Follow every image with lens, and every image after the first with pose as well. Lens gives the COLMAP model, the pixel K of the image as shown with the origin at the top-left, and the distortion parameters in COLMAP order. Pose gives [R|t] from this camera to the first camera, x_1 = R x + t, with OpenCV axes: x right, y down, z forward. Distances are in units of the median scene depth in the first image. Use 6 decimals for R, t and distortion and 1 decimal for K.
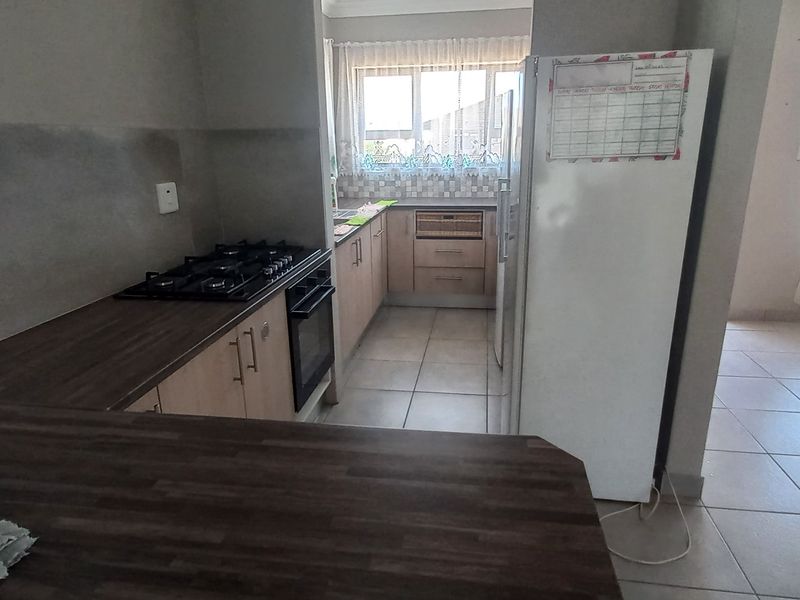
lens RADIAL K [[528.1, 0, 400.0], [0, 528.1, 300.0], [0, 0, 1]] dist [-0.000303, 0.000406]
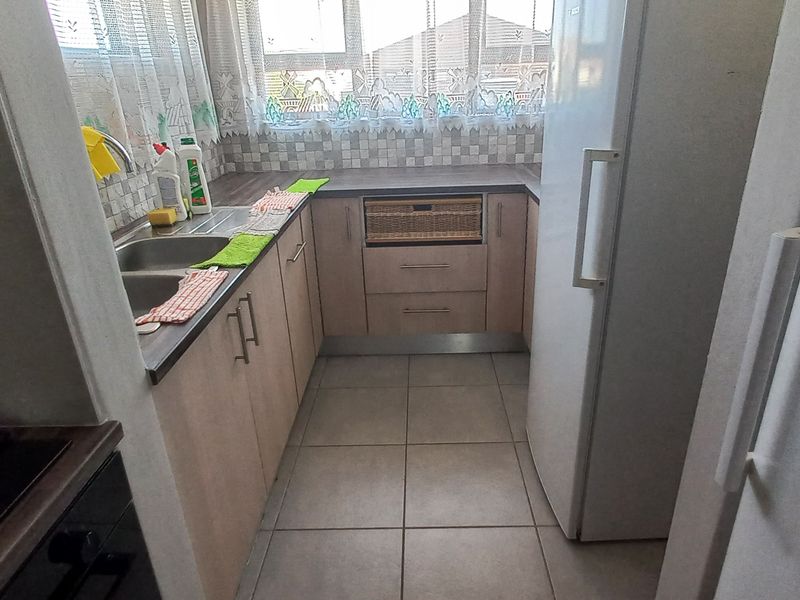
lens RADIAL K [[584.7, 0, 411.9], [0, 584.7, 298.3], [0, 0, 1]] dist [0.003740, 0.001866]
pose [[0.990575, -0.065193, 0.120465, -0.000253], [0.057179, 0.995989, 0.068828, -0.094991], [-0.124469, -0.061292, 0.990329, 0.346078]]
